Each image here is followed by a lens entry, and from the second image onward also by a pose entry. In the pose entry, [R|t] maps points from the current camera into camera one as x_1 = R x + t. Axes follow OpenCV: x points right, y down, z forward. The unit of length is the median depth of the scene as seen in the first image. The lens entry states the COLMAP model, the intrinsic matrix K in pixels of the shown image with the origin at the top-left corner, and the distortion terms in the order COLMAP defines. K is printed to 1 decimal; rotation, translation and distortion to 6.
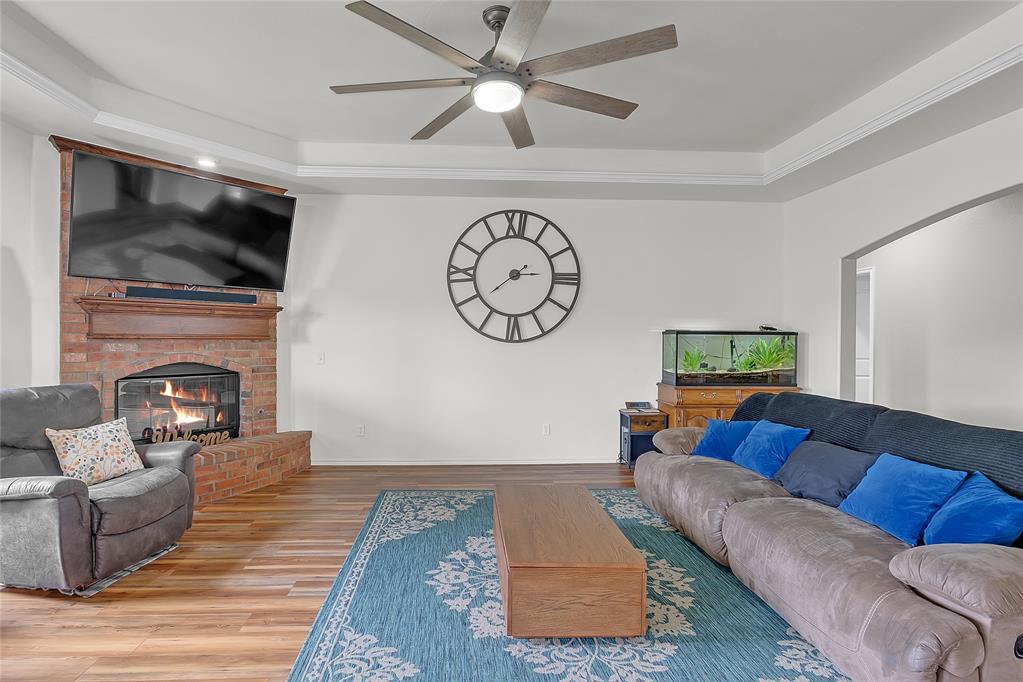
lens RADIAL K [[480.3, 0, 485.8], [0, 480.3, 340.9], [0, 0, 1]] dist [-0.006610, -0.000717]
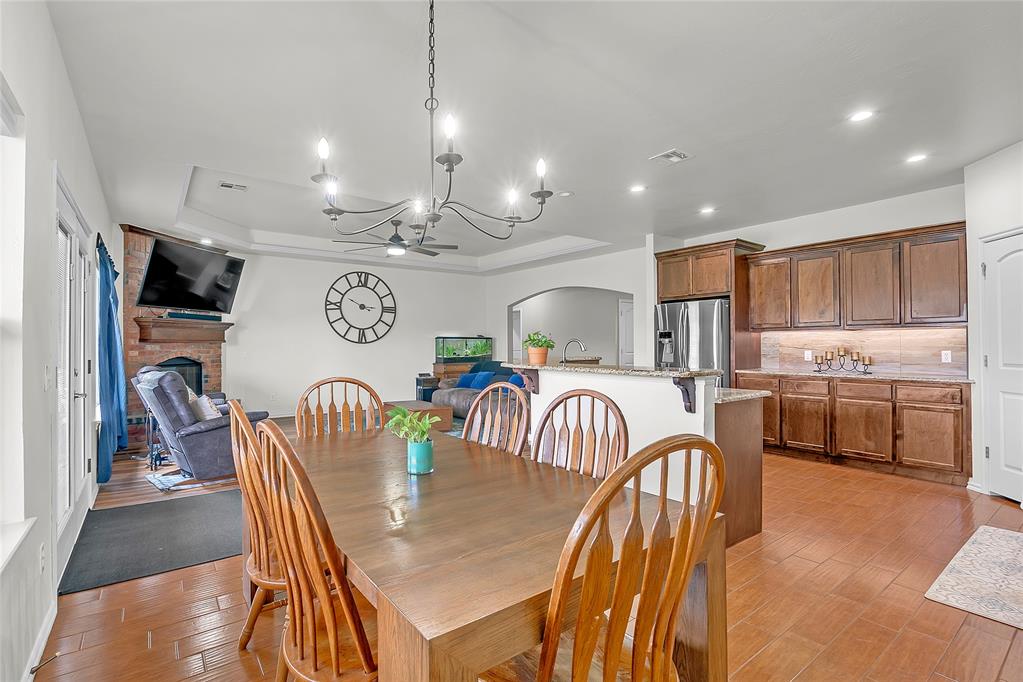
lens RADIAL K [[471.0, 0, 478.6], [0, 471.0, 341.0], [0, 0, 1]] dist [-0.018232, 0.002678]
pose [[0.855520, -0.005740, 0.517738, -0.511062], [0.013709, 0.999839, -0.011569, 0.021198], [-0.517588, 0.016995, 0.855461, -0.800310]]
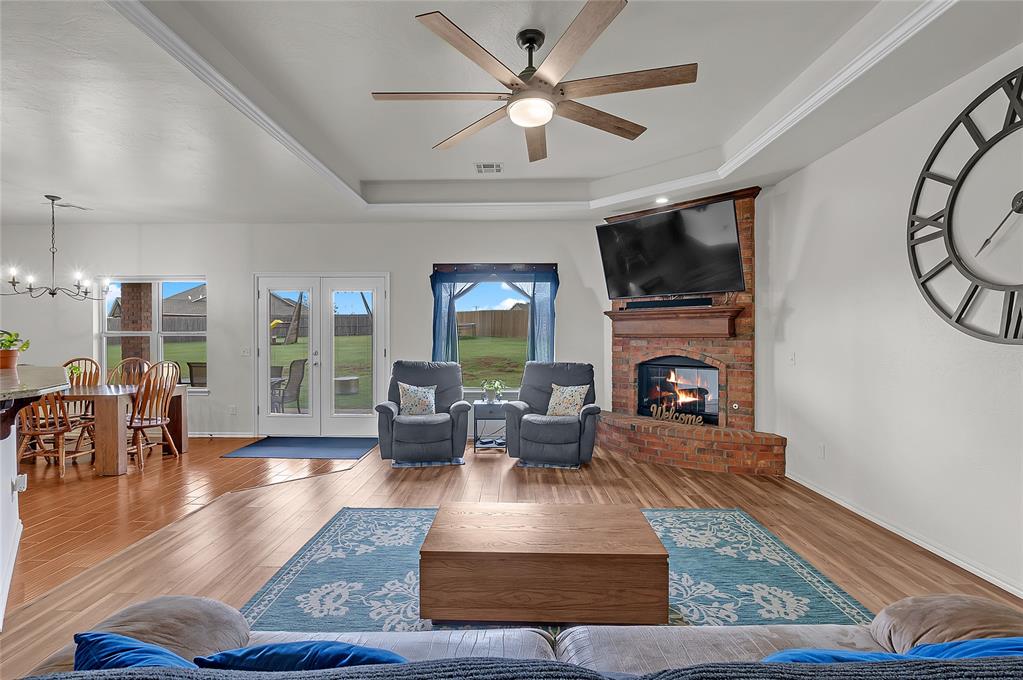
lens RADIAL K [[471.0, 0, 497.0], [0, 471.0, 338.2], [0, 0, 1]] dist [-0.018232, 0.002678]
pose [[-0.071411, 0.000105, -0.997447, 0.574712], [-0.006045, 0.999982, 0.000538, 0.000407], [0.997429, 0.006068, -0.071409, 0.529267]]
